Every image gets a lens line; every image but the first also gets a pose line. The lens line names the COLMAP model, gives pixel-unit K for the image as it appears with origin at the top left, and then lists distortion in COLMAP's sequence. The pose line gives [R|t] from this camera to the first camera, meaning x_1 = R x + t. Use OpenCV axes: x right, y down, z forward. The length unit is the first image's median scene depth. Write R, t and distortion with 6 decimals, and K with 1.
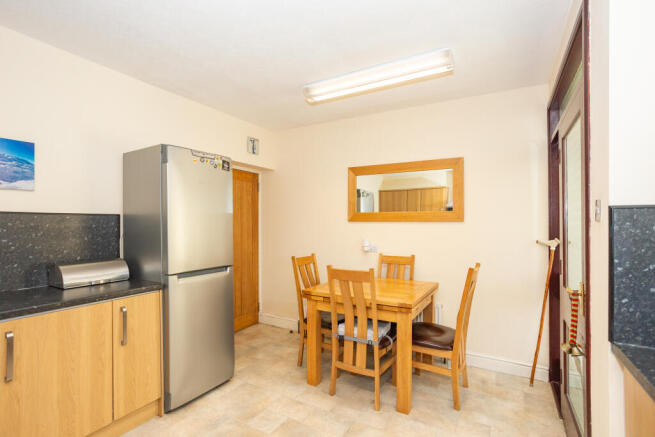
lens RADIAL K [[315.9, 0, 330.5], [0, 315.9, 222.0], [0, 0, 1]] dist [-0.043045, 0.022954]
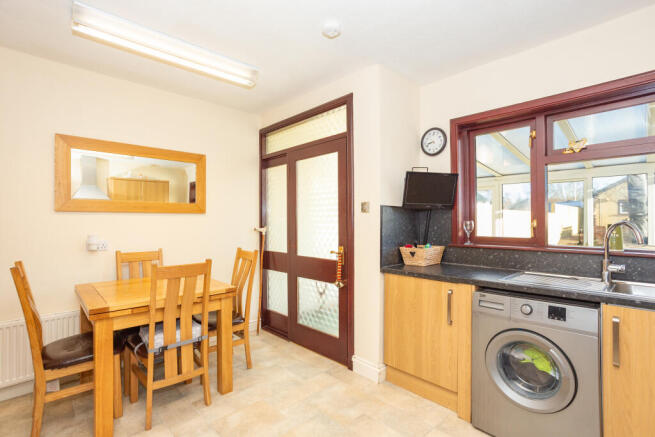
lens RADIAL K [[315.9, 0, 327.5], [0, 315.9, 219.4], [0, 0, 1]] dist [-0.043045, 0.022954]
pose [[0.272923, 0.000427, 0.962036, -0.641801], [-0.001312, 0.999999, -0.000071, 0.023646], [-0.962035, -0.001243, 0.272924, 0.360084]]
